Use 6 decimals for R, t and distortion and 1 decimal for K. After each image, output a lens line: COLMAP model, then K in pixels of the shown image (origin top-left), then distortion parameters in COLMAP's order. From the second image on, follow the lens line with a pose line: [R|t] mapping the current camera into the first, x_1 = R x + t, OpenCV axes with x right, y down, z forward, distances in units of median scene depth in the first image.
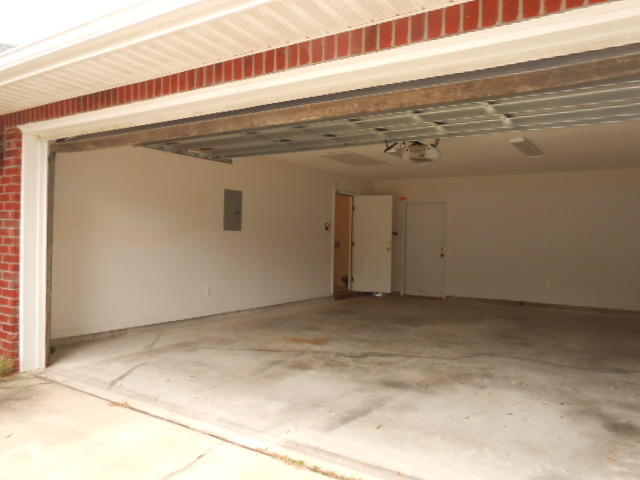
lens RADIAL K [[498.6, 0, 320.0], [0, 498.6, 240.0], [0, 0, 1]] dist [-0.014666, -0.000427]
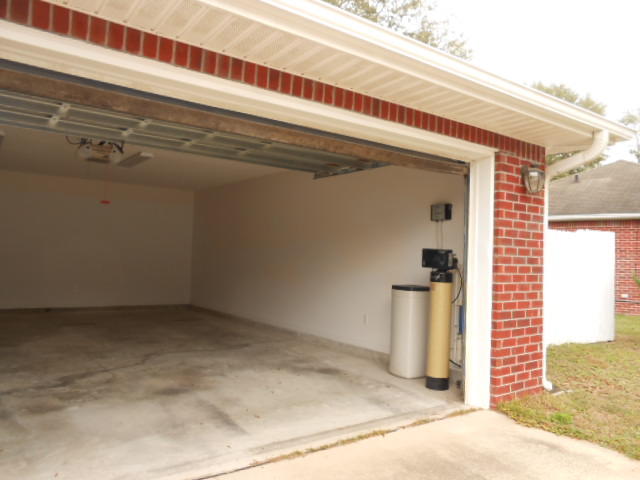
lens RADIAL K [[498.6, 0, 320.0], [0, 498.6, 240.0], [0, 0, 1]] dist [-0.014666, -0.000427]
pose [[0.341553, 0.023441, 0.939570, -0.934920], [-0.020574, 0.999636, -0.017460, -0.008075], [-0.939637, -0.013367, 0.341911, 0.502205]]
